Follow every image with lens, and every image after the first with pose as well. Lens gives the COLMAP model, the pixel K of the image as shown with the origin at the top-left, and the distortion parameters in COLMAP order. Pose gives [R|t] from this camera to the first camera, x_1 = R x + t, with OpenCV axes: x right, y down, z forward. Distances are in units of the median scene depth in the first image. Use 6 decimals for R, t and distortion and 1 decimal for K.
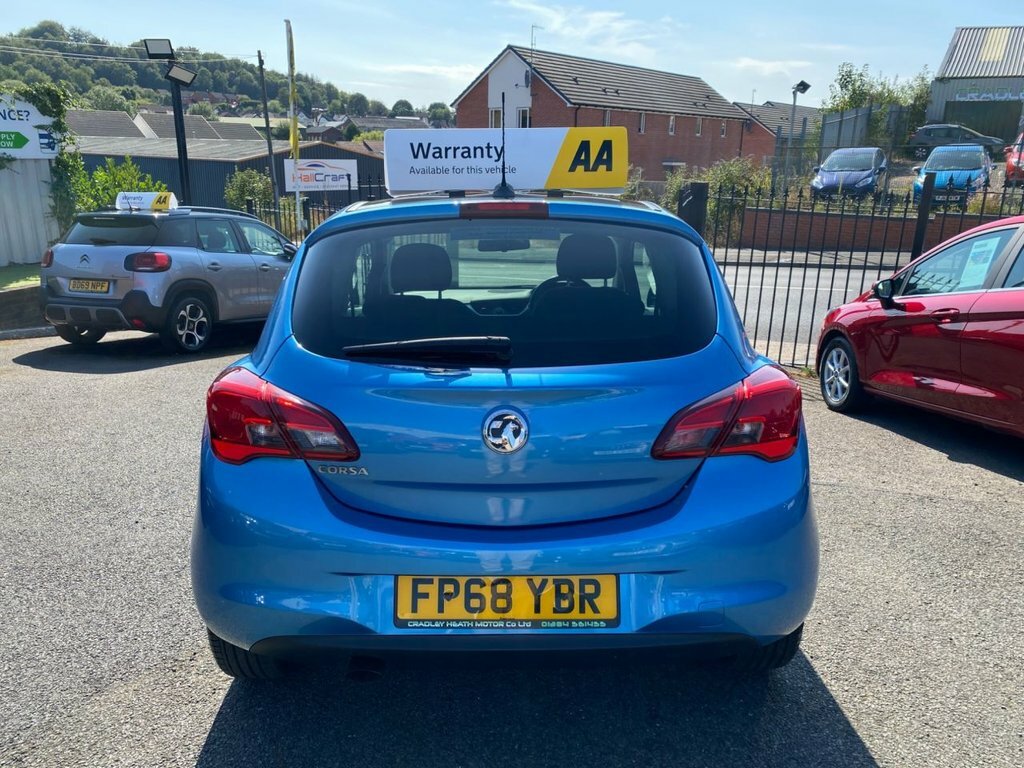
lens RADIAL K [[780.4, 0, 504.9], [0, 780.4, 383.4], [0, 0, 1]] dist [0.026340, -0.015152]
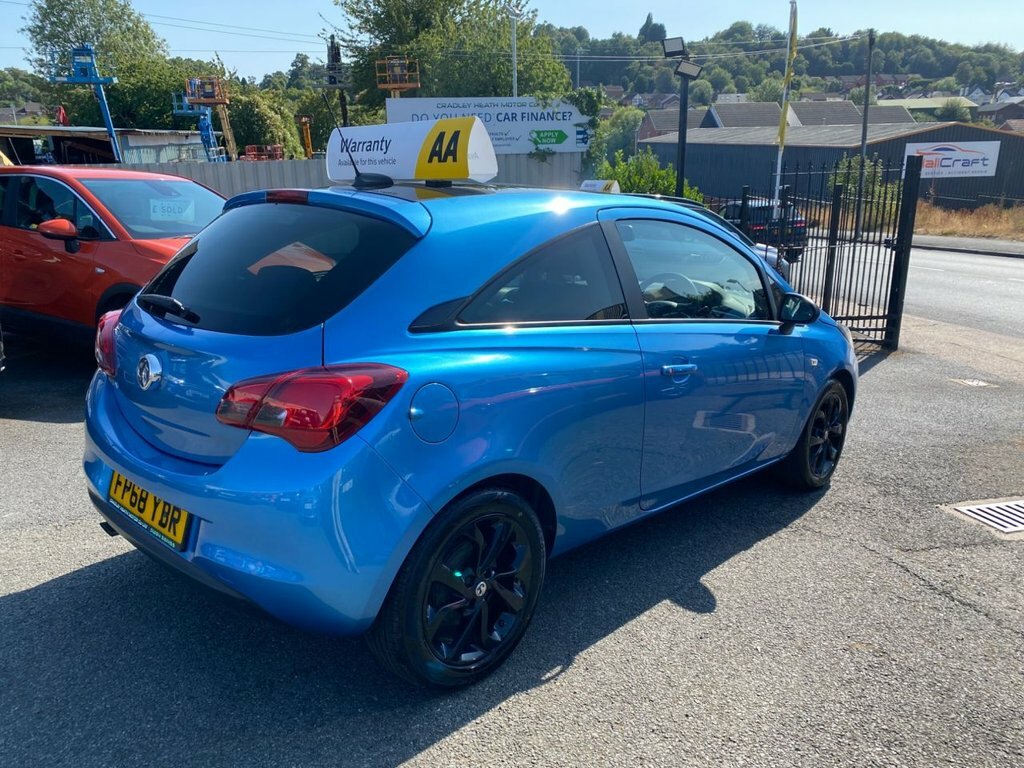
lens RADIAL K [[780.4, 0, 504.9], [0, 780.4, 383.4], [0, 0, 1]] dist [0.026340, -0.015152]
pose [[0.724945, 0.178737, -0.665213, 0.191781], [-0.168427, 0.982428, 0.080419, -0.017940], [0.667898, 0.053741, 0.742310, 0.067209]]
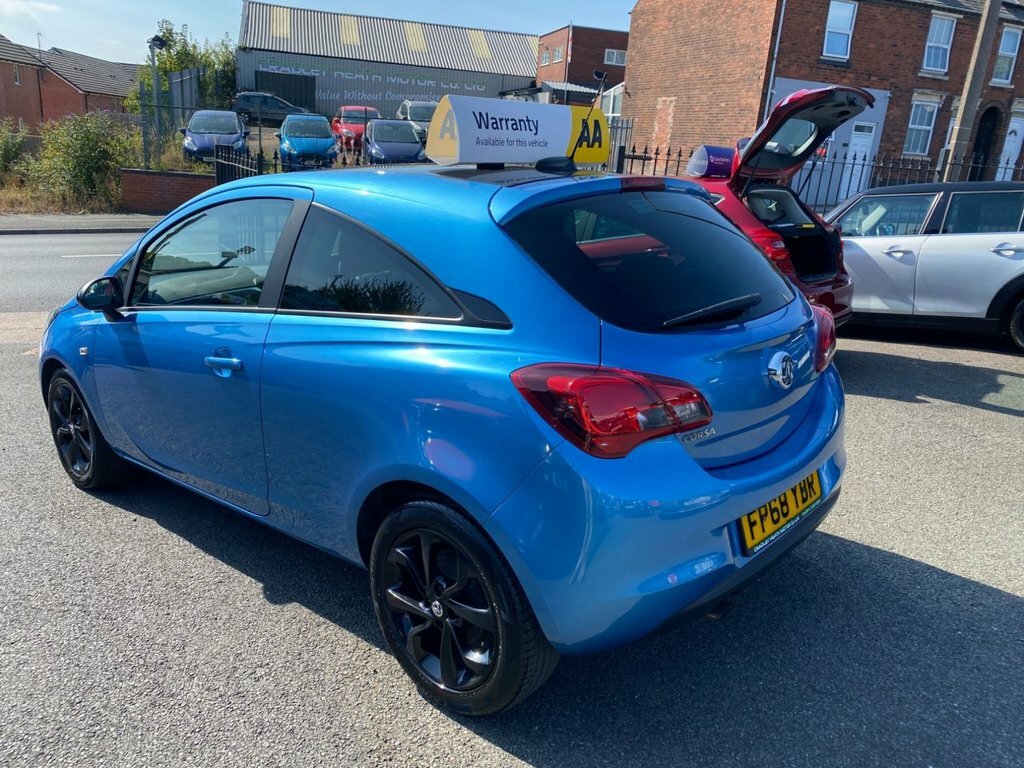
lens RADIAL K [[780.4, 0, 504.9], [0, 780.4, 383.4], [0, 0, 1]] dist [0.026340, -0.015152]
pose [[0.672315, -0.187704, 0.716072, -0.177207], [0.153442, 0.981646, 0.113254, -0.018579], [-0.724188, 0.033733, 0.688777, 0.071544]]
